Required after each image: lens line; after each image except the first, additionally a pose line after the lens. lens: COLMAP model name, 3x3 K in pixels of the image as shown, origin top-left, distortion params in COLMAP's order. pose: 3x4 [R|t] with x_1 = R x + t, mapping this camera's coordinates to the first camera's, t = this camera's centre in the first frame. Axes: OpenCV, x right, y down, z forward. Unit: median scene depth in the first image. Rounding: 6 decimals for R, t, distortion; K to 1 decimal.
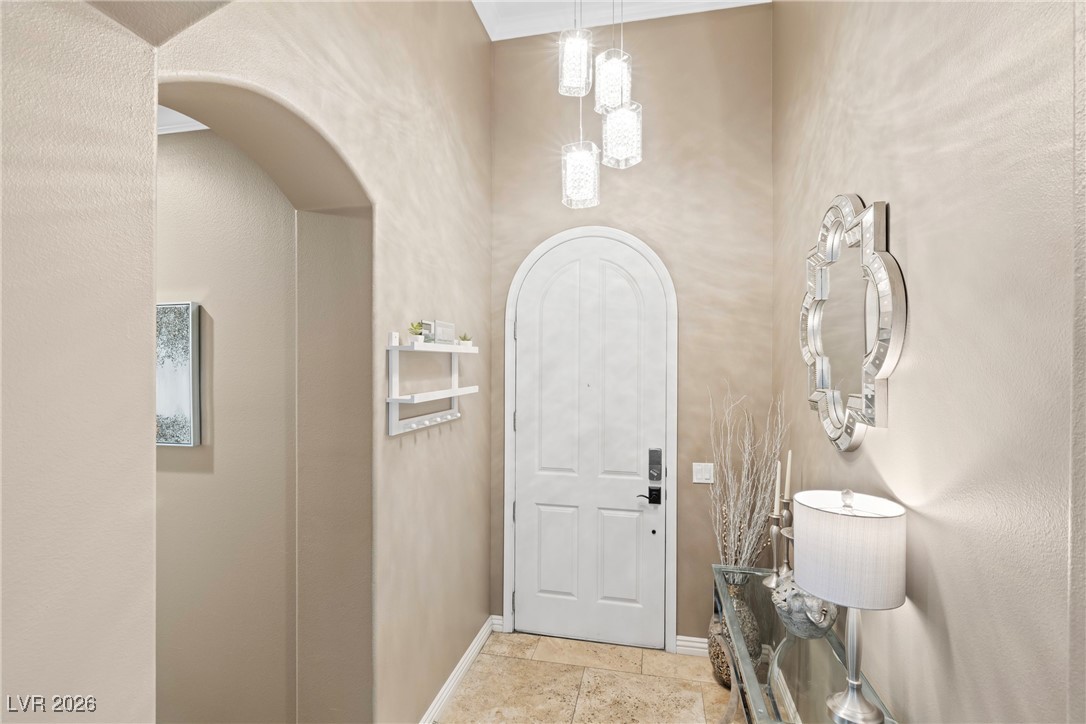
lens RADIAL K [[525.6, 0, 541.1], [0, 525.6, 362.1], [0, 0, 1]] dist [-0.003969, 0.002060]
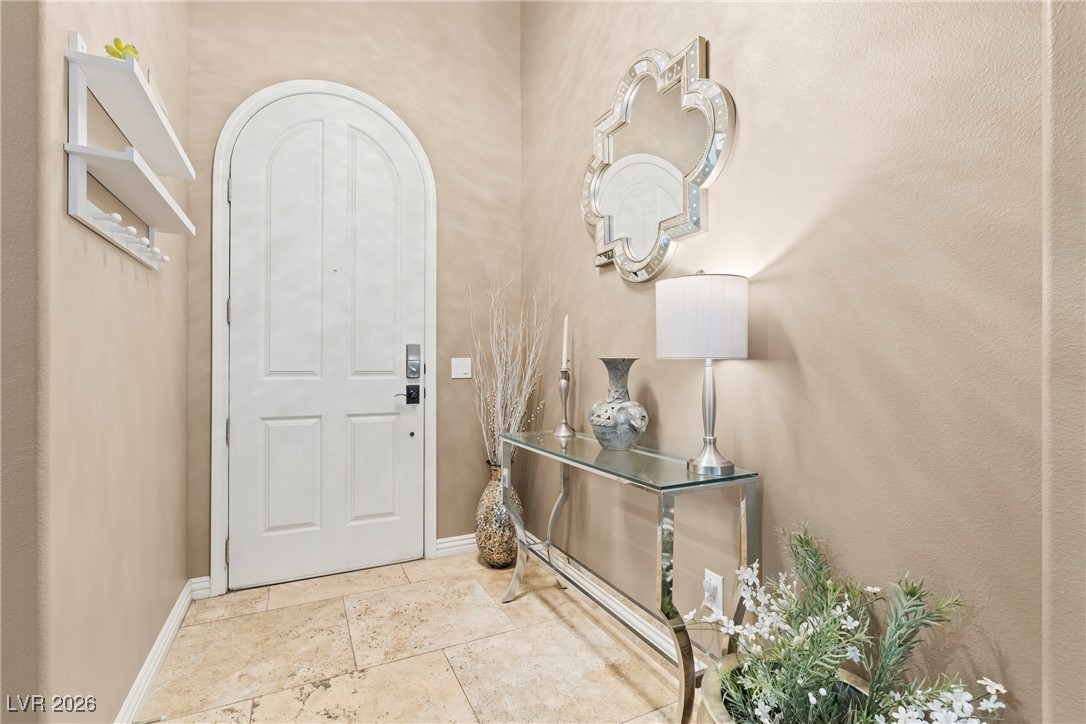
lens RADIAL K [[488.9, 0, 544.8], [0, 488.9, 363.0], [0, 0, 1]] dist [-0.010196, 0.001579]
pose [[0.775896, -0.001408, 0.630859, -0.146953], [0.002442, 0.999997, -0.000771, 0.199659], [-0.630856, 0.002139, 0.775897, 0.185046]]
